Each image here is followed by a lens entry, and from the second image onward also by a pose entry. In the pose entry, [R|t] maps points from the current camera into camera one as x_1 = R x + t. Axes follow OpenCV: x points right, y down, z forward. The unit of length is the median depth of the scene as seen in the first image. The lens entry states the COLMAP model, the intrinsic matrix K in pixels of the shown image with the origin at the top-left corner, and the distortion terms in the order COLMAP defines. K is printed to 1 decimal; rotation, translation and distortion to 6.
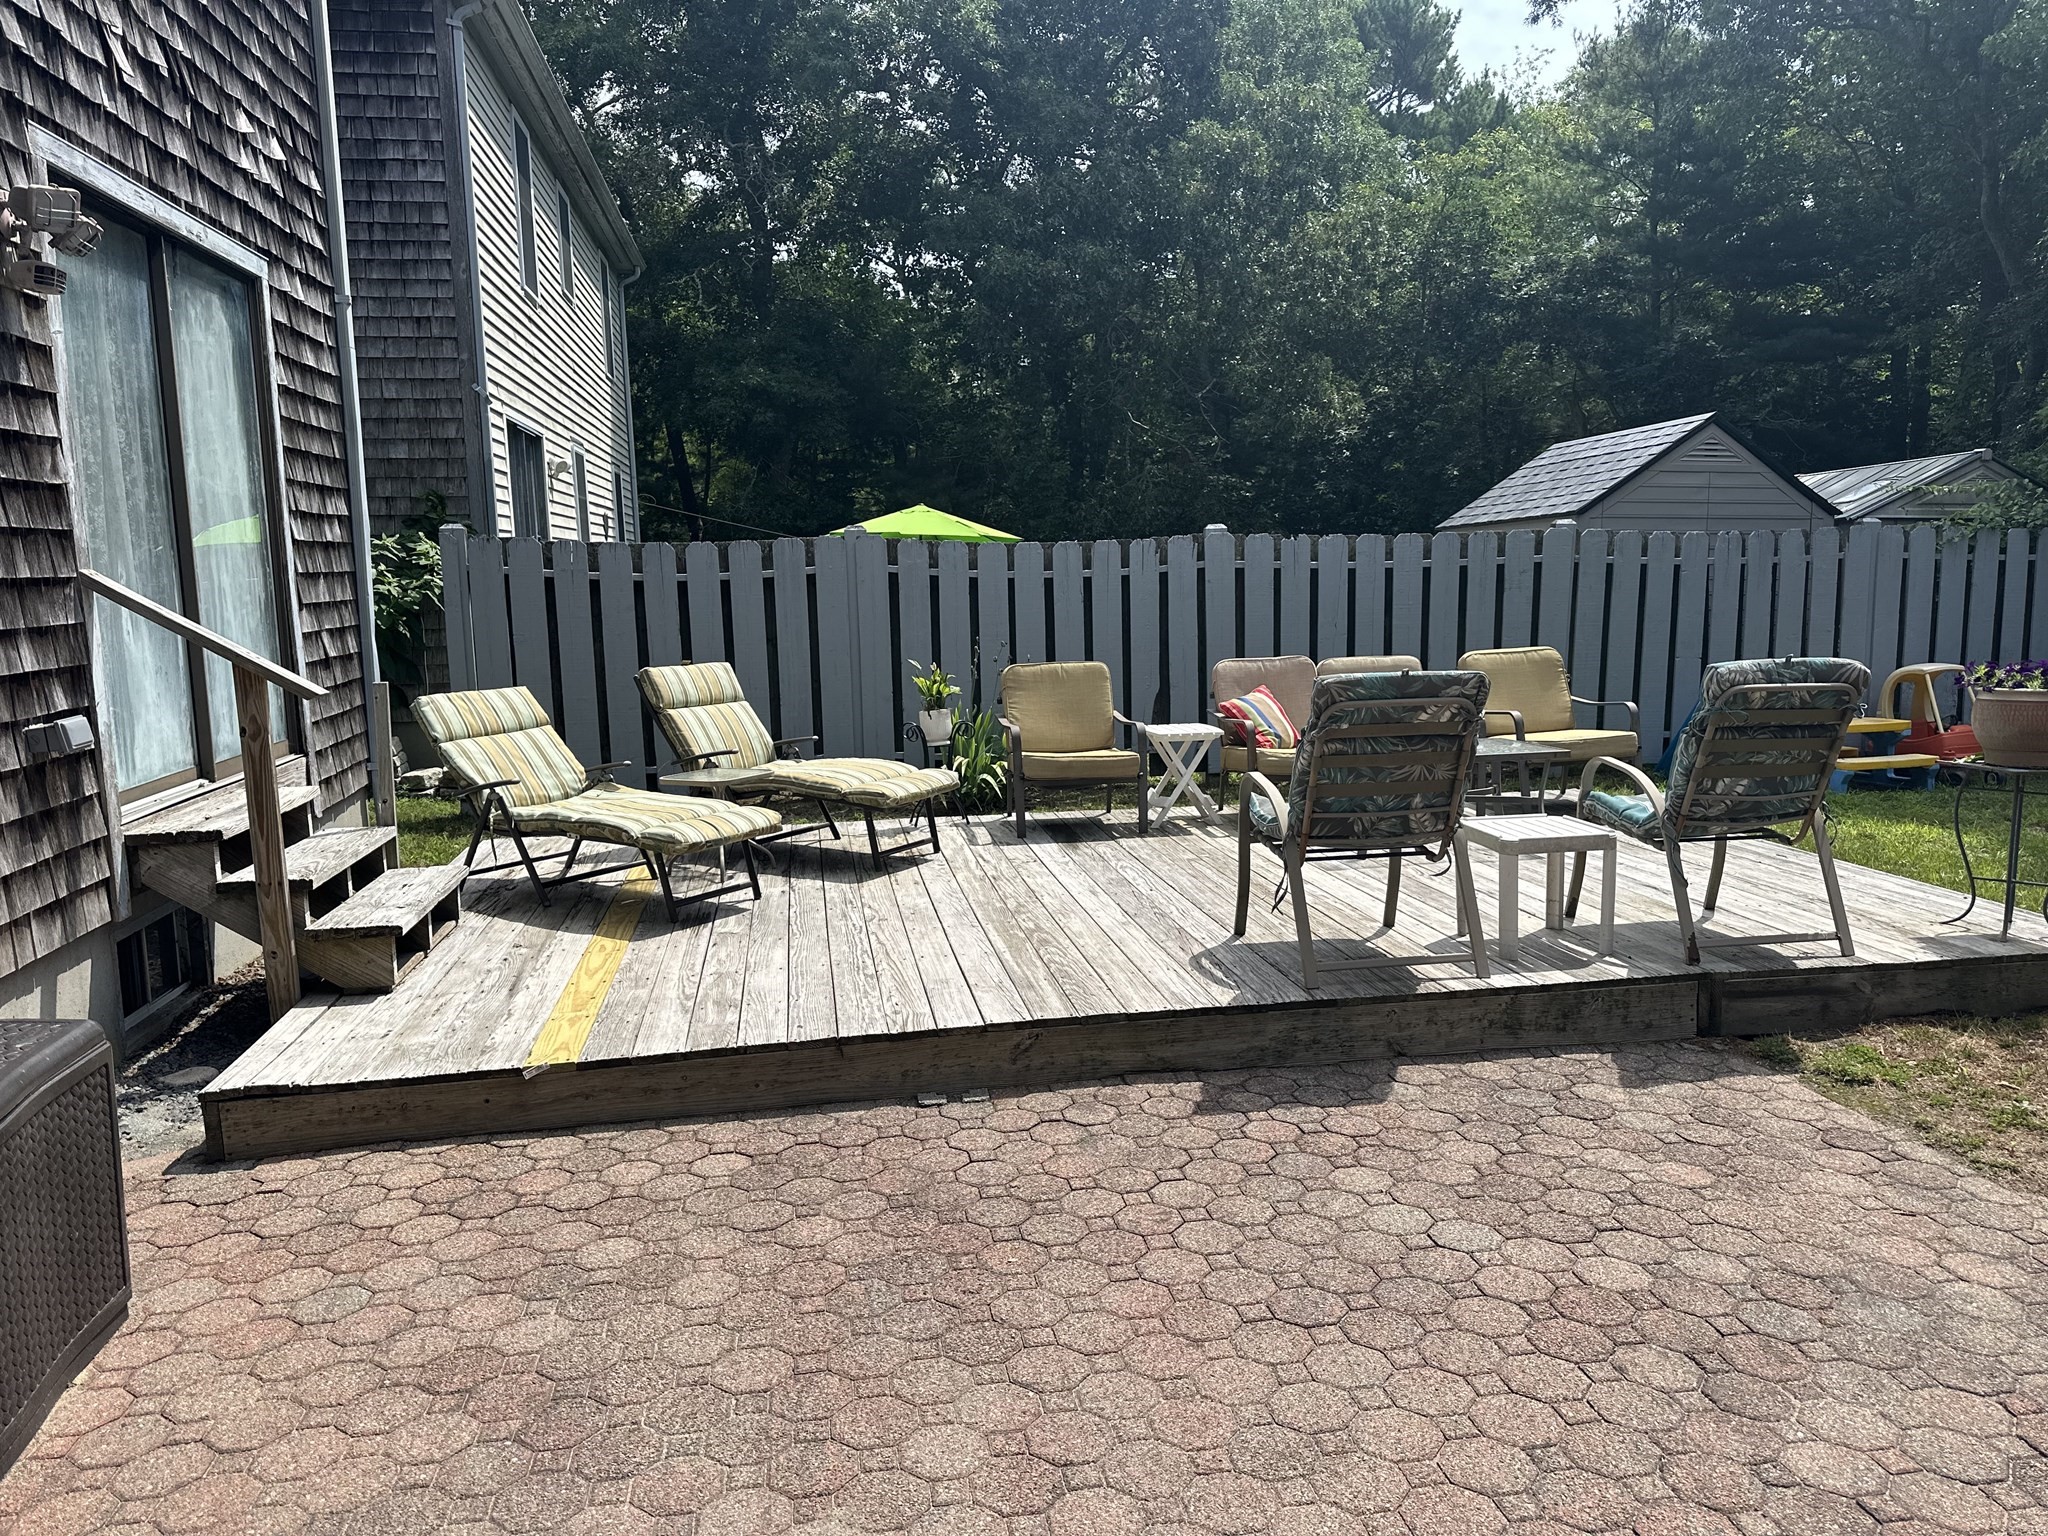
lens RADIAL K [[1428.0, 0, 1008.4], [0, 1428.0, 766.7], [0, 0, 1]] dist [0.042344, -0.045282]
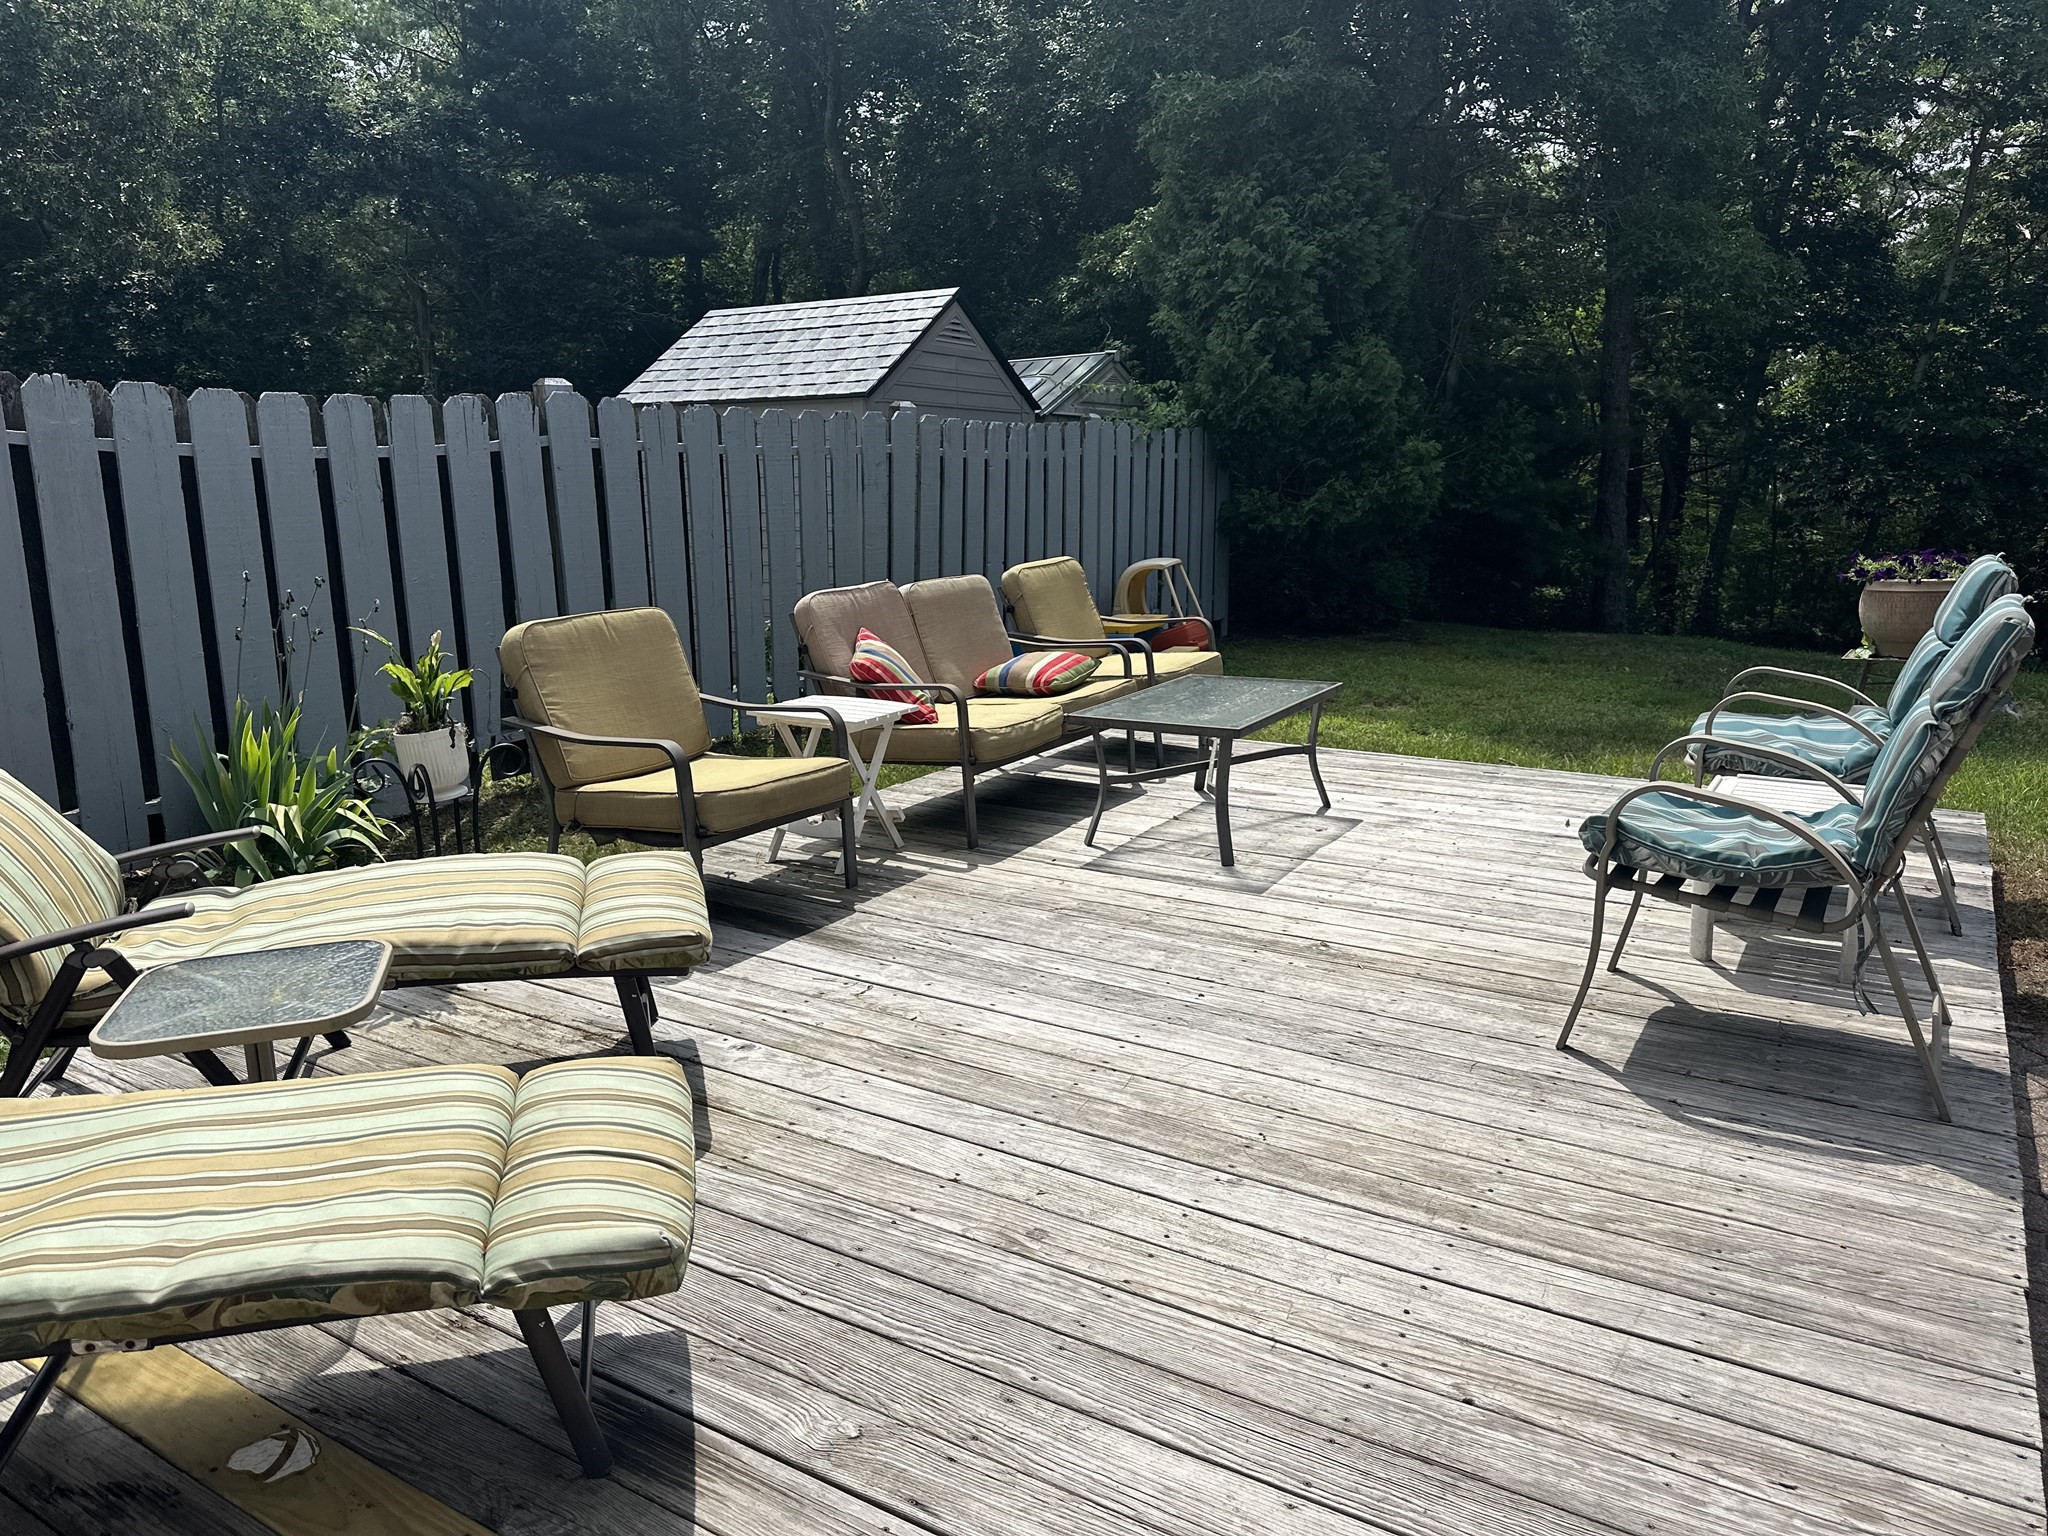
lens RADIAL K [[1428.0, 0, 1023.2], [0, 1428.0, 782.7], [0, 0, 1]] dist [0.042344, -0.045282]
pose [[0.650061, -0.153657, 0.744184, -0.440023], [0.095224, 0.988094, 0.120839, -0.091906], [-0.753892, -0.007688, 0.656953, 0.799493]]
